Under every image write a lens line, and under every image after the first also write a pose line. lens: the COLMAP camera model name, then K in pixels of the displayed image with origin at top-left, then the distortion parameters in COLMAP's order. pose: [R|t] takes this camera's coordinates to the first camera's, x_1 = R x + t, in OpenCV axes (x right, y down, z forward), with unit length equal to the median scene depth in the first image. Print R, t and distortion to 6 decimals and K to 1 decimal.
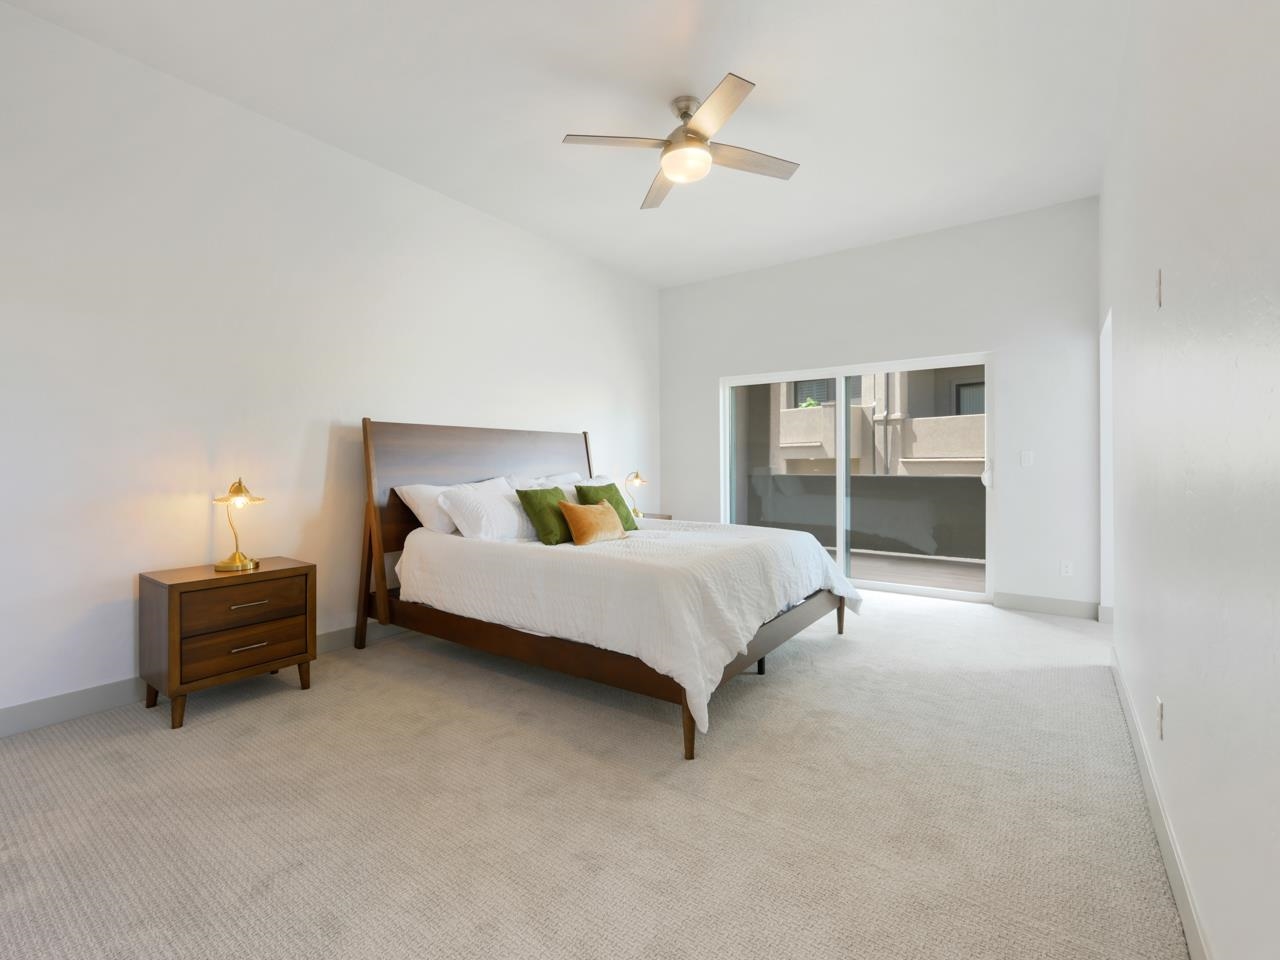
lens RADIAL K [[575.5, 0, 641.0], [0, 575.5, 467.6], [0, 0, 1]] dist [0.001975, -0.000002]
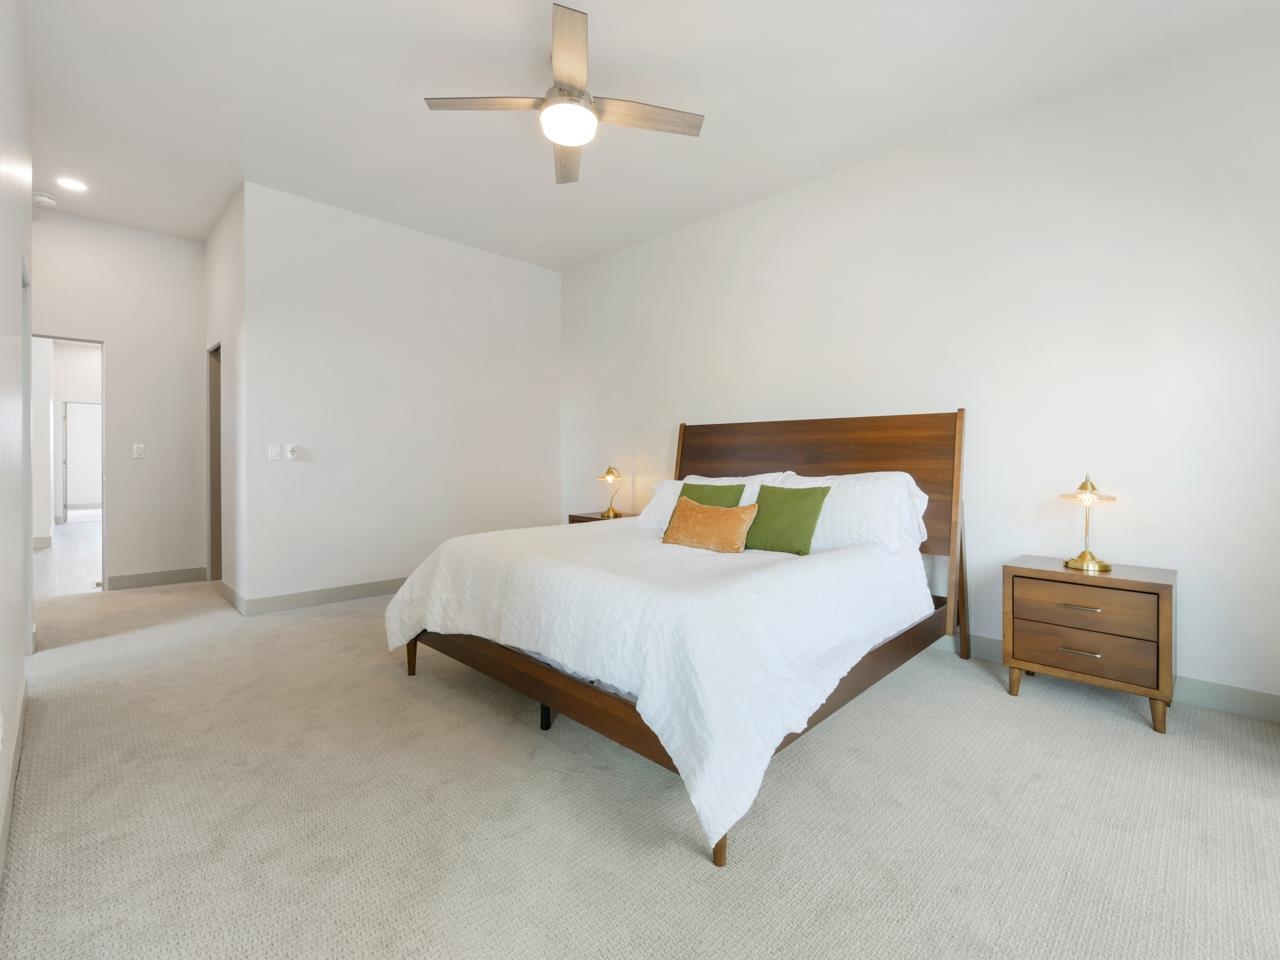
lens RADIAL K [[575.5, 0, 641.0], [0, 575.5, 467.6], [0, 0, 1]] dist [0.001975, -0.000002]
pose [[-0.151157, 0.023796, -0.988223, 0.836824], [-0.005739, 0.999672, 0.024950, -0.015609], [0.988493, 0.009443, -0.150971, 1.090139]]
